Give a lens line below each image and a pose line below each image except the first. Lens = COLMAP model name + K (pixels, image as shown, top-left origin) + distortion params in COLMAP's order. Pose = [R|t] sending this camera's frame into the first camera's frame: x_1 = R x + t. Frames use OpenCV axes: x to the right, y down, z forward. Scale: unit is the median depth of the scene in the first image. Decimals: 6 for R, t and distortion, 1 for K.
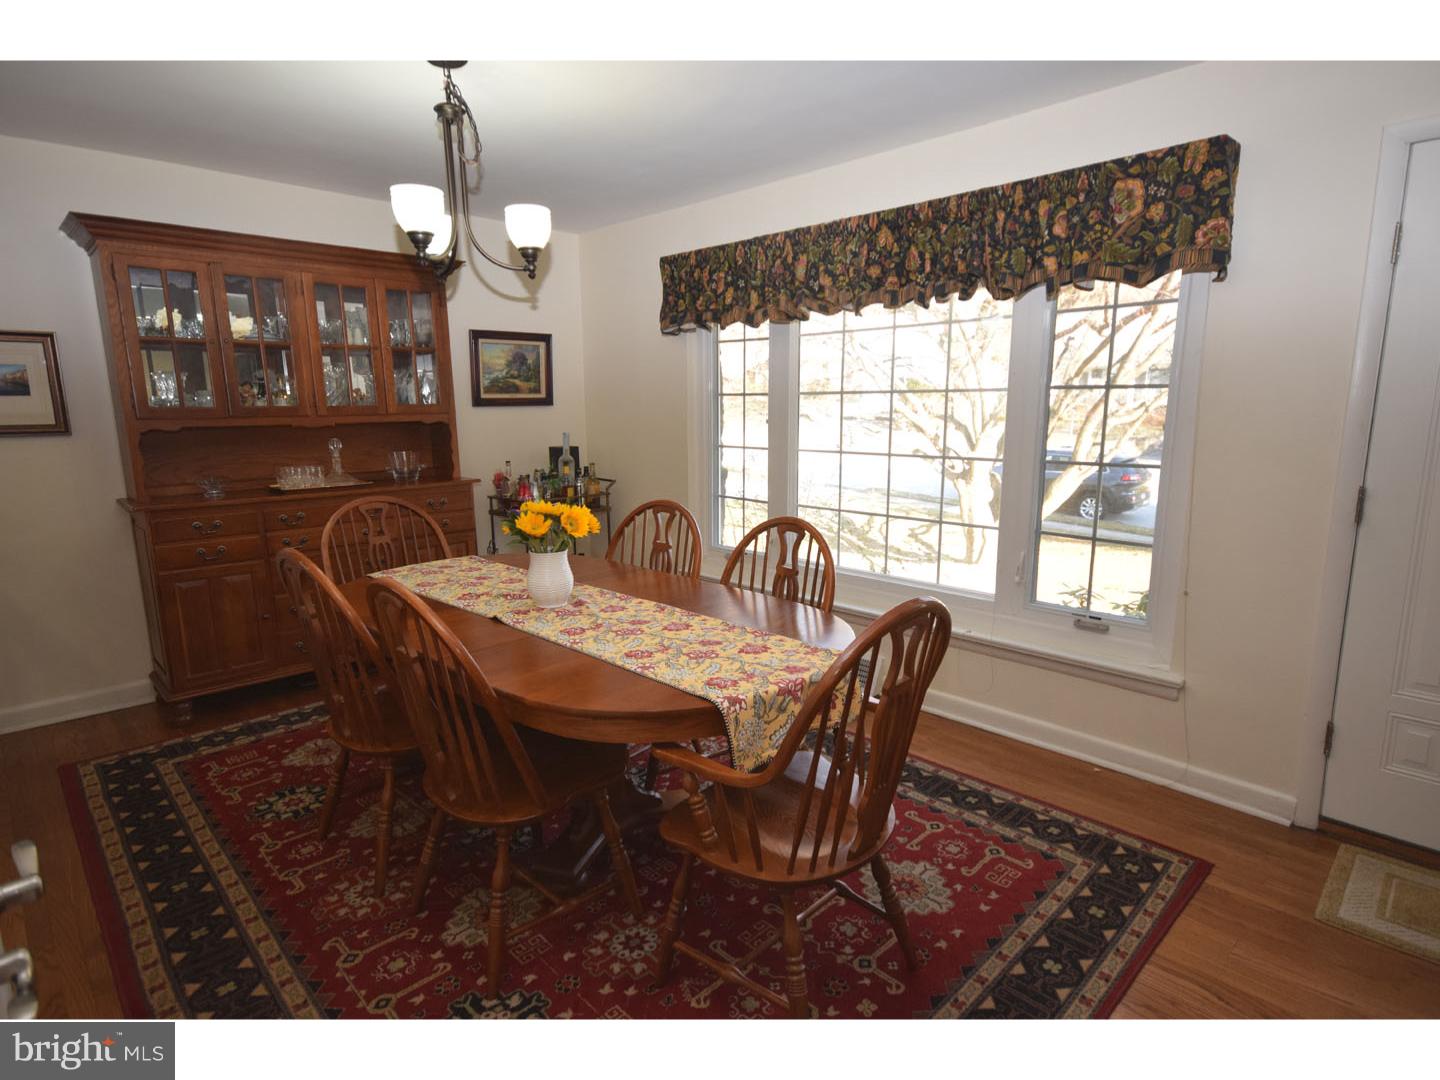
lens RADIAL K [[787.2, 0, 720.0], [0, 787.2, 540.0], [0, 0, 1]] dist [0.012645, 0.000057]
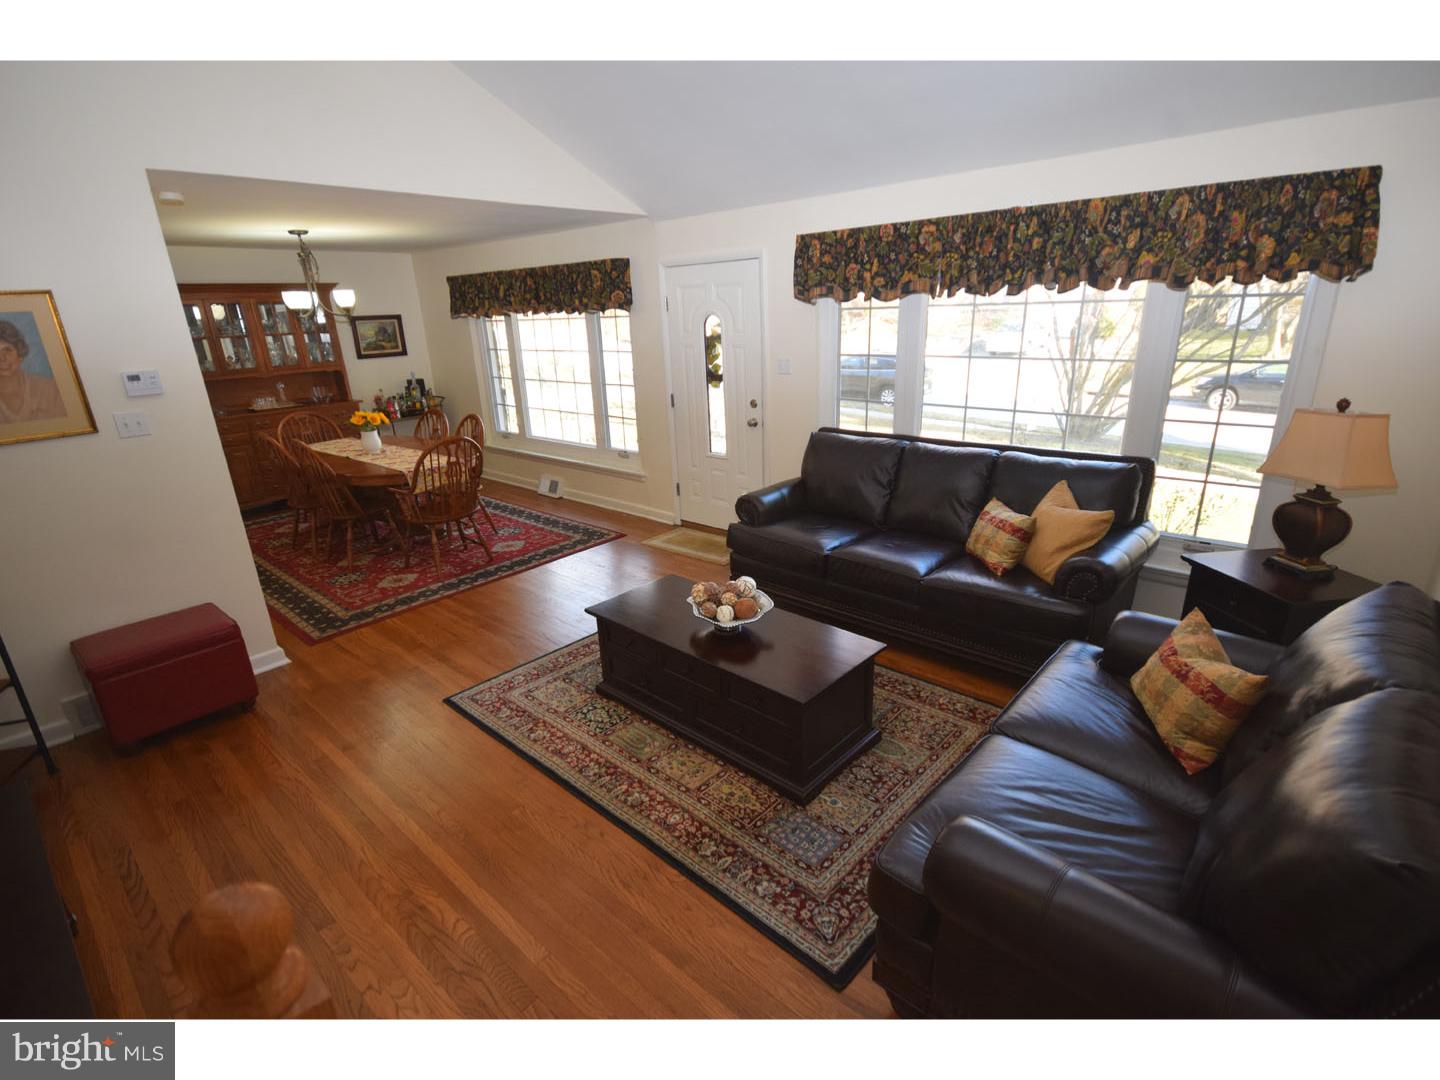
lens RADIAL K [[691.4, 0, 718.3], [0, 691.4, 543.4], [0, 0, 1]] dist [0.017617, 0.000185]
pose [[0.996621, -0.053295, 0.062492, 0.554716], [0.043074, 0.987005, 0.154806, 0.053958], [-0.069930, -0.151591, 0.985966, -0.998299]]
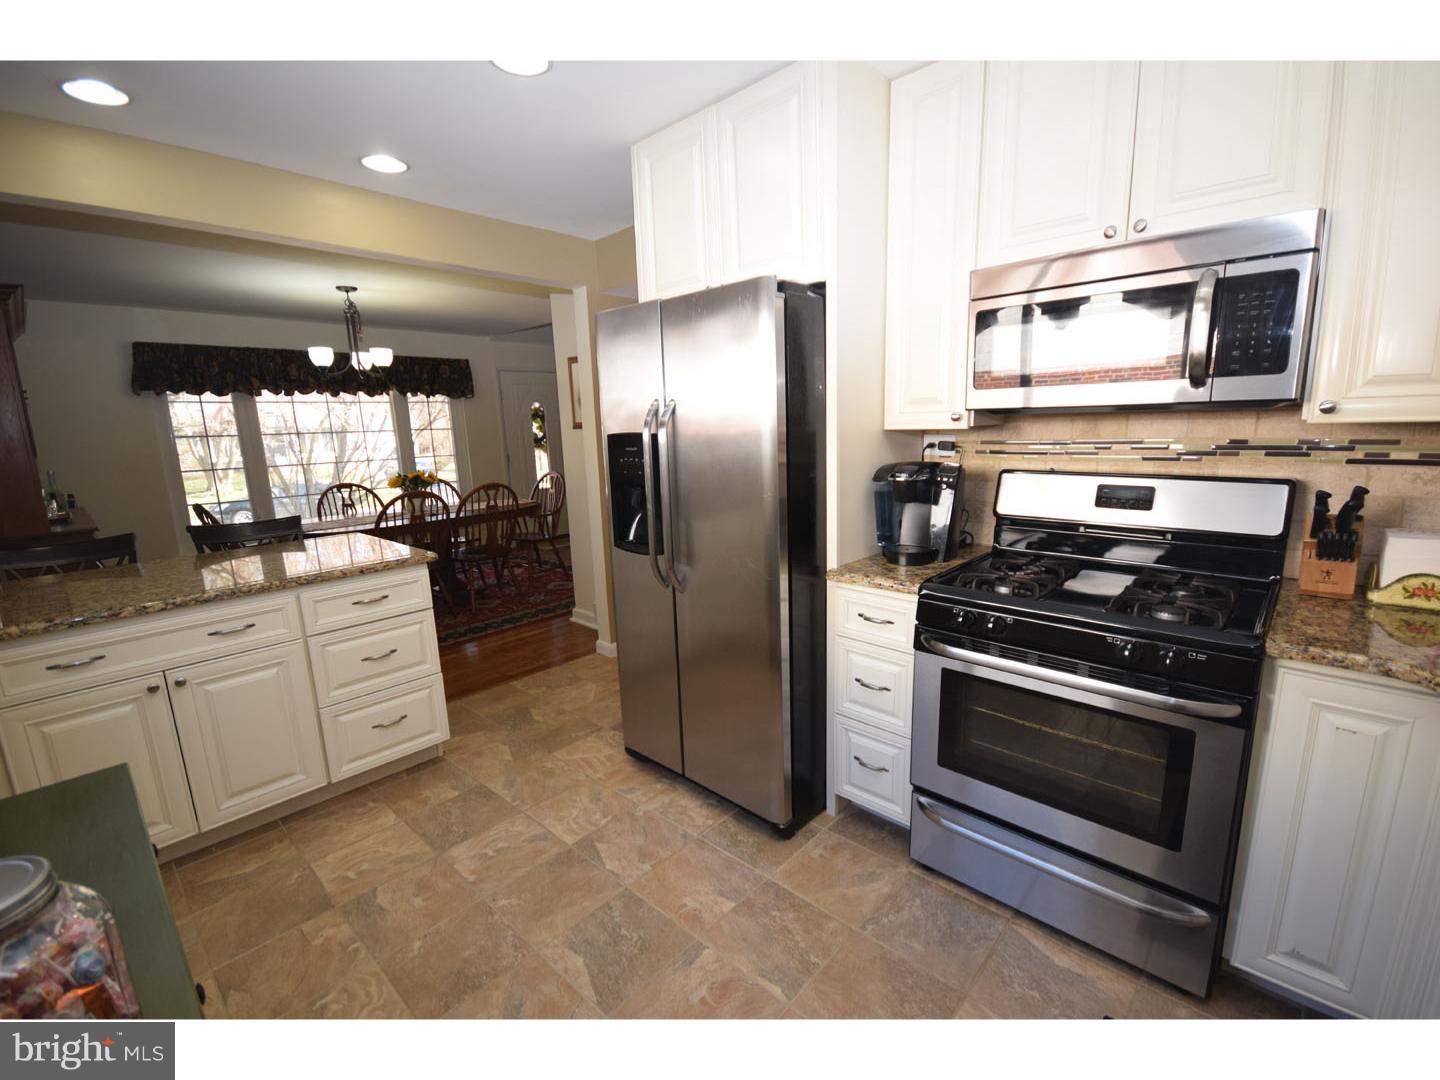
lens RADIAL K [[633.6, 0, 726.7], [0, 633.6, 544.2], [0, 0, 1]] dist [-0.000766, -0.000098]
pose [[-0.072801, -0.179904, 0.980986, -1.683942], [0.201630, 0.960632, 0.191135, -0.008912], [-0.976752, 0.211711, -0.033661, 0.069791]]
